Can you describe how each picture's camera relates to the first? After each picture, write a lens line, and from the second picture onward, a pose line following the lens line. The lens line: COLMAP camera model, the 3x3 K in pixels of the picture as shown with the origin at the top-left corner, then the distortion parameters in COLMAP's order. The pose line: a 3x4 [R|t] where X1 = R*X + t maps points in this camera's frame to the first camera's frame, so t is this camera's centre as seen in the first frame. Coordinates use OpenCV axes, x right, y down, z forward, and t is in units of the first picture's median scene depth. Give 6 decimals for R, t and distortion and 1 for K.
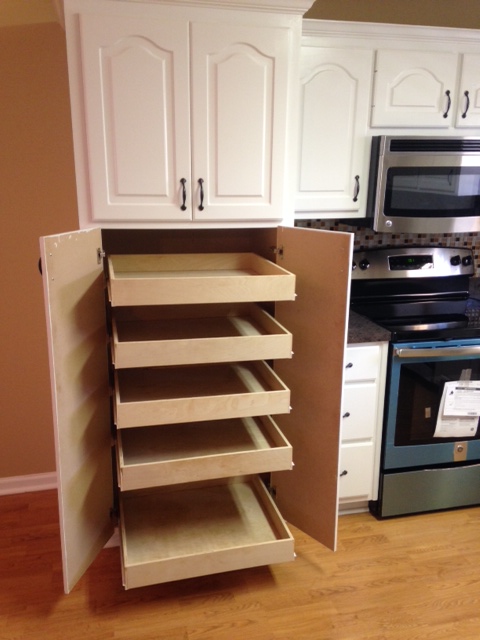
lens RADIAL K [[575.8, 0, 240.7], [0, 575.8, 319.5], [0, 0, 1]] dist [0.148811, -0.214634]
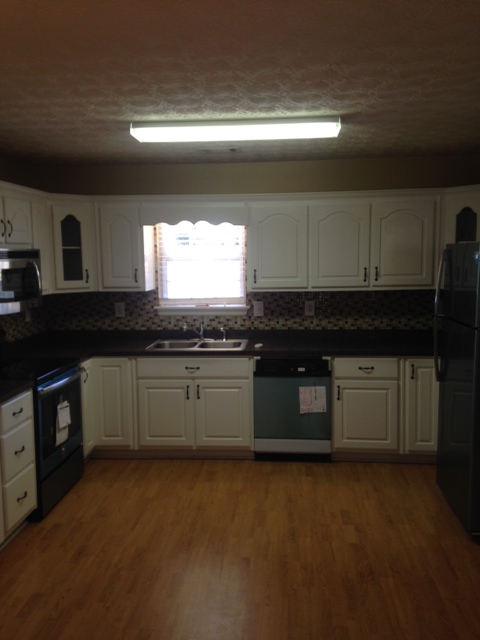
lens RADIAL K [[575.8, 0, 241.5], [0, 575.8, 319.7], [0, 0, 1]] dist [0.148811, -0.214634]
pose [[0.327533, -0.131656, 0.935622, -0.863015], [0.270259, 0.961925, 0.040747, -0.039825], [-0.905363, 0.239515, 0.350643, -0.012477]]
